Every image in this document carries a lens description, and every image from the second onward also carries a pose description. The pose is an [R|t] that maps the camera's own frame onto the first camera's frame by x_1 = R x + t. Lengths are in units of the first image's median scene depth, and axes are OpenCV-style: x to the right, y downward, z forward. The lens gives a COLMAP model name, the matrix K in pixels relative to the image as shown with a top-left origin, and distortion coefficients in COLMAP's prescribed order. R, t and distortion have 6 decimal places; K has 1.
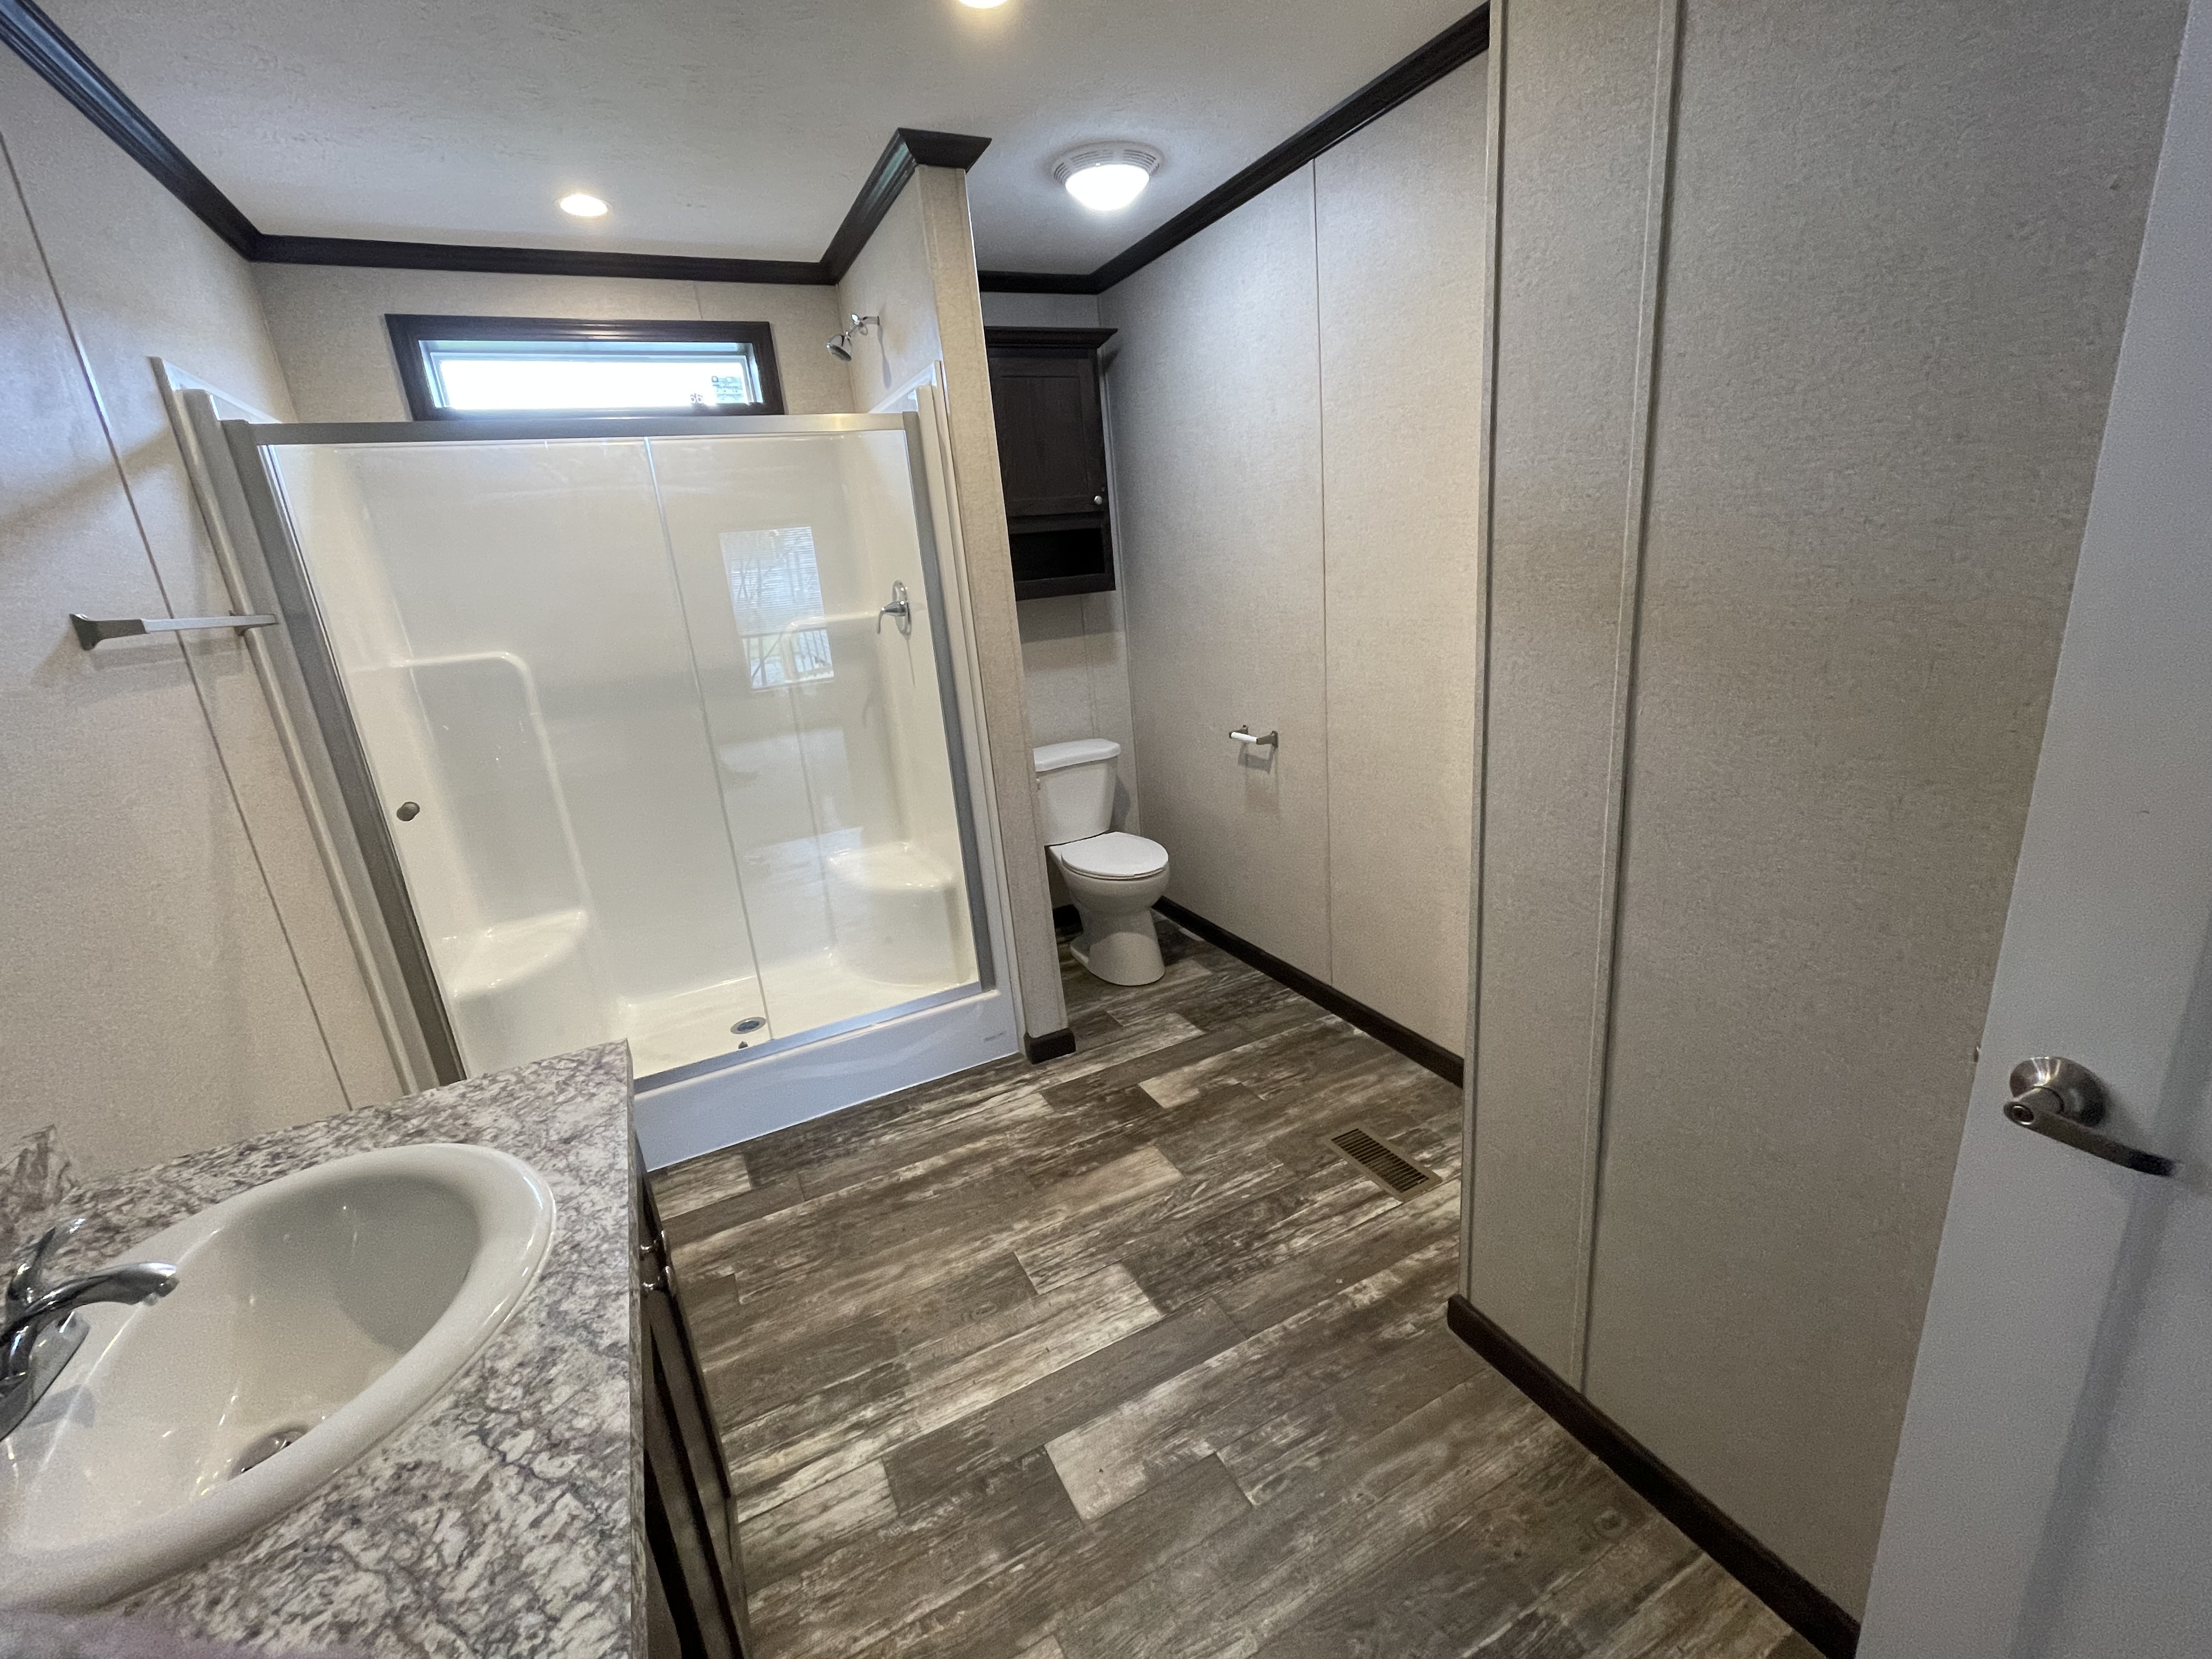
lens RADIAL K [[917.1, 0, 1097.0], [0, 917.1, 829.2], [0, 0, 1]] dist [-0.003529, -0.000482]
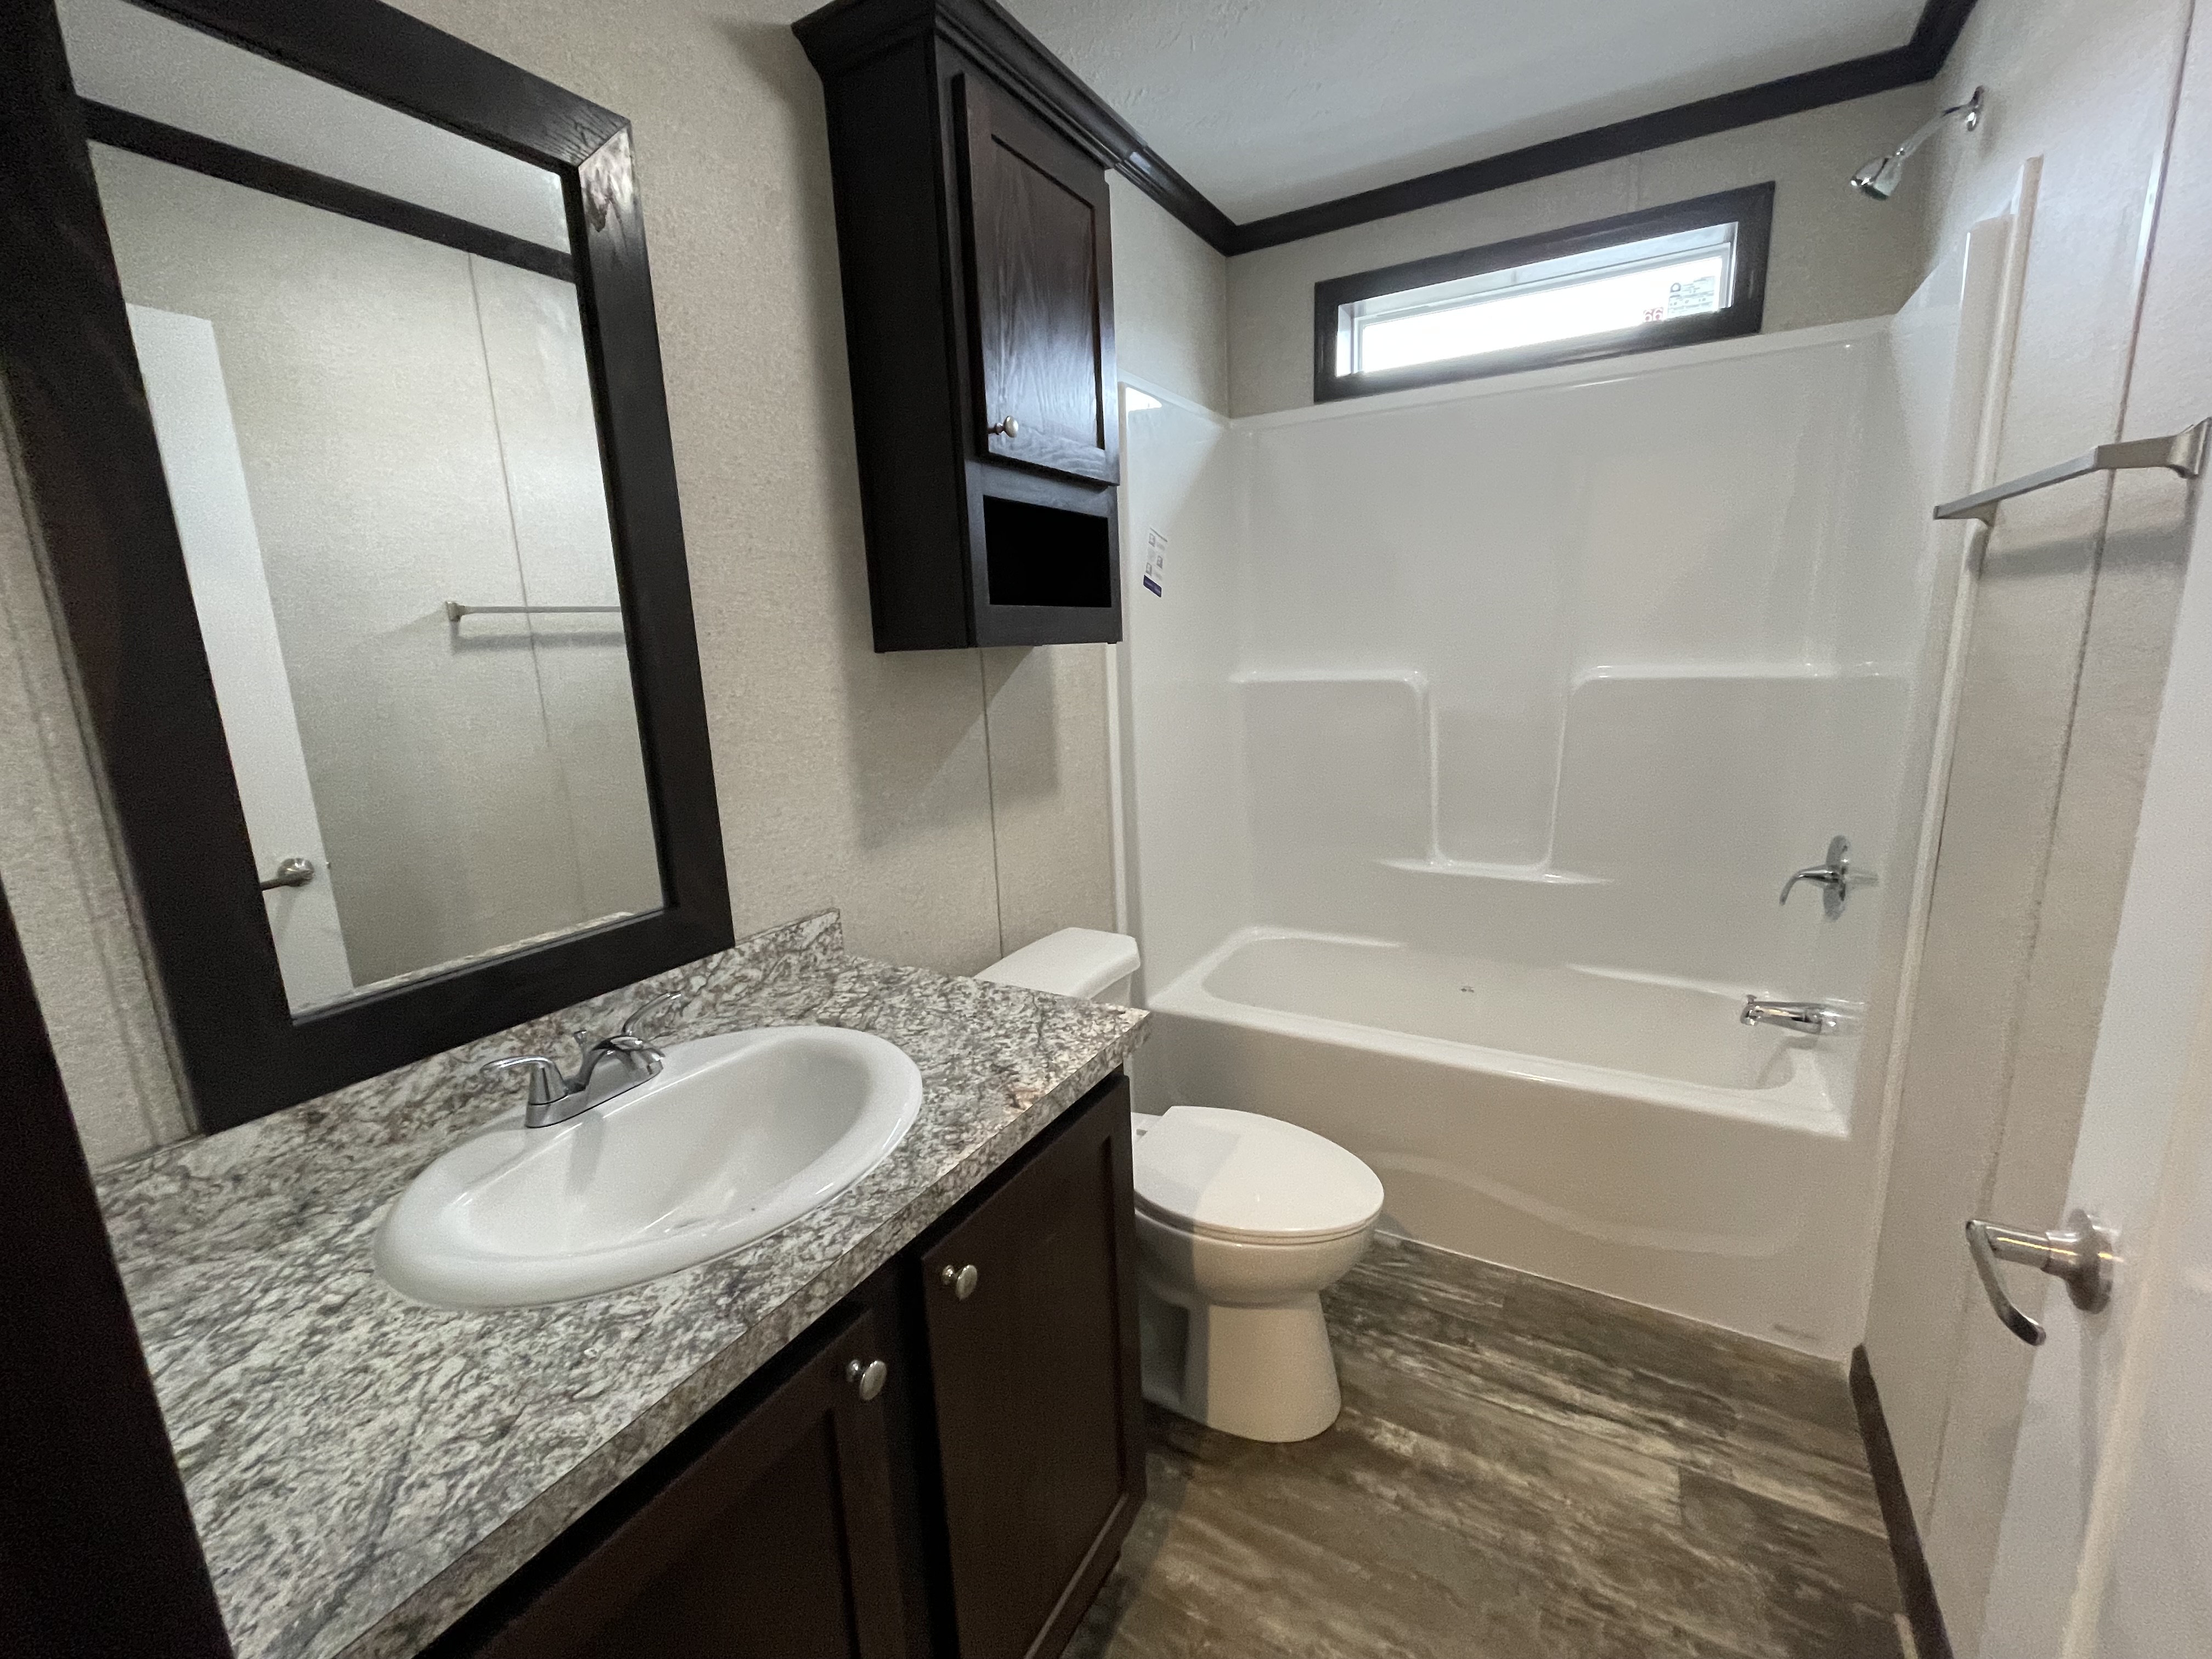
lens RADIAL K [[917.1, 0, 1092.9], [0, 917.1, 850.1], [0, 0, 1]] dist [-0.003529, -0.000482]
pose [[0.547101, 0.272840, -0.791353, 0.107779], [-0.223427, 0.958687, 0.176067, -0.135403], [0.806698, 0.080484, 0.585458, 0.423478]]
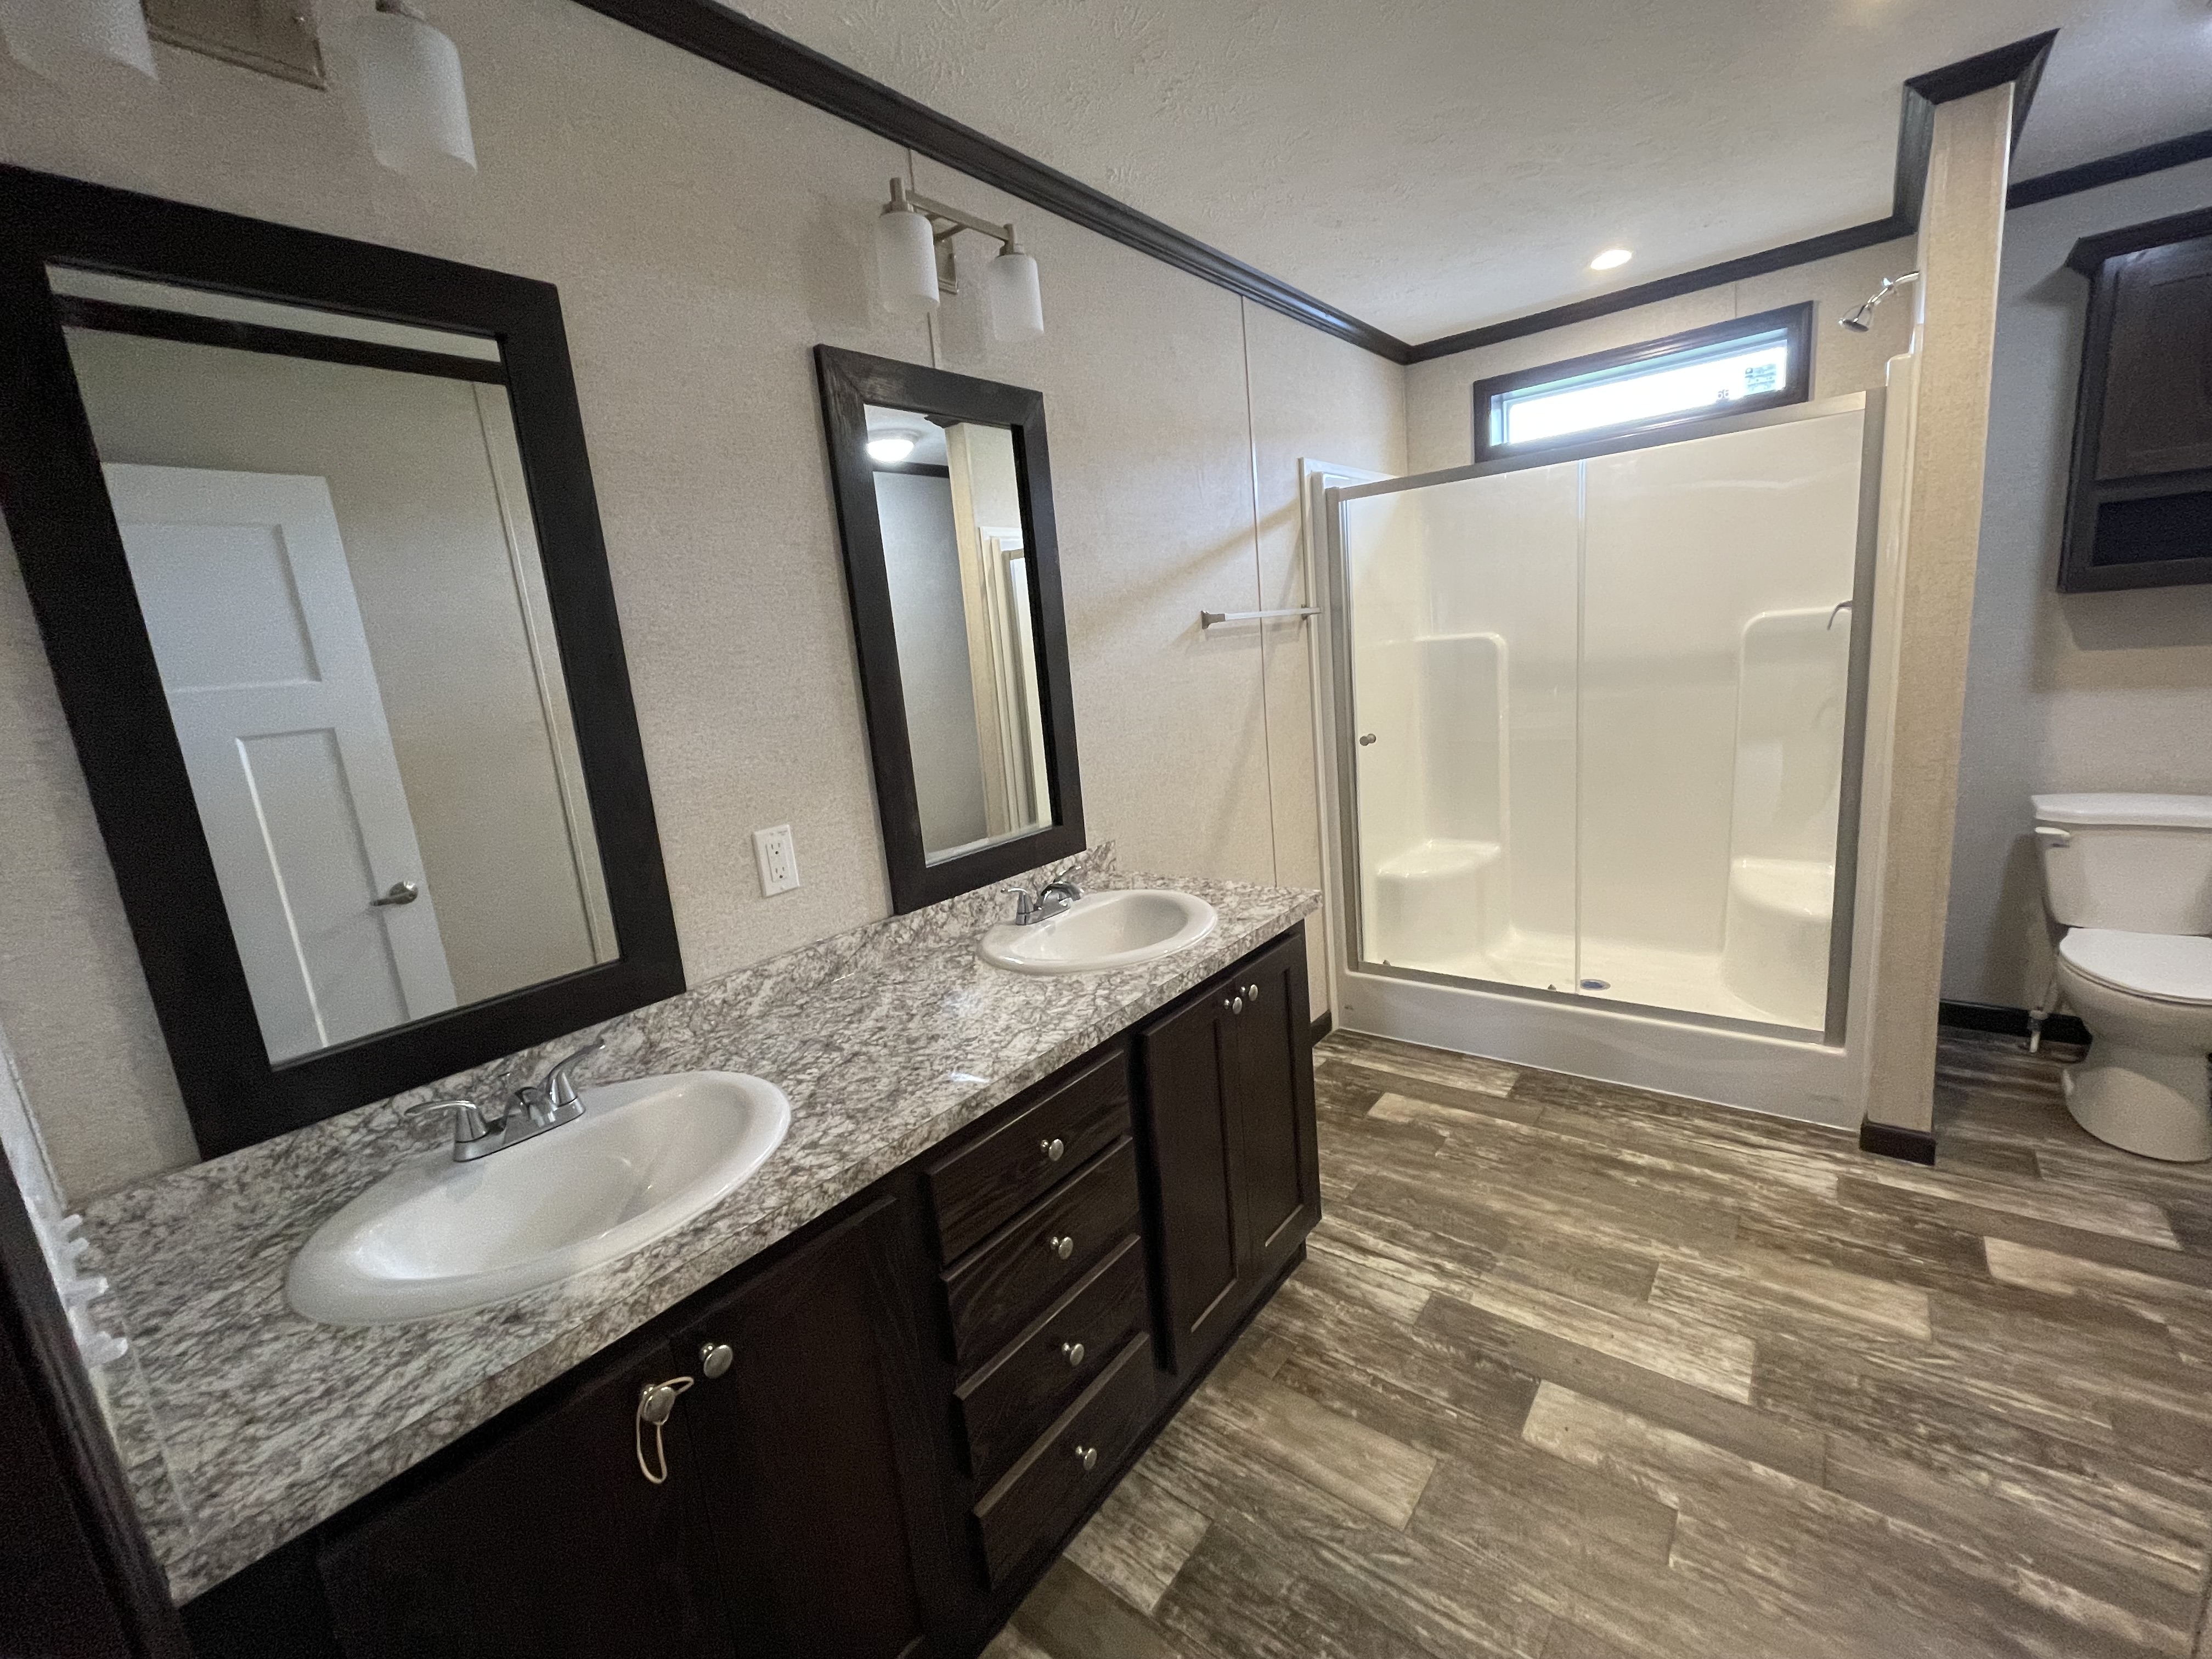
lens RADIAL K [[917.1, 0, 1130.1], [0, 917.1, 828.5], [0, 0, 1]] dist [-0.003529, -0.000482]
pose [[0.438508, 0.227379, -0.869488, 0.402471], [-0.202404, 0.967597, 0.150957, -0.026932], [0.875639, 0.109792, 0.470321, -0.020560]]
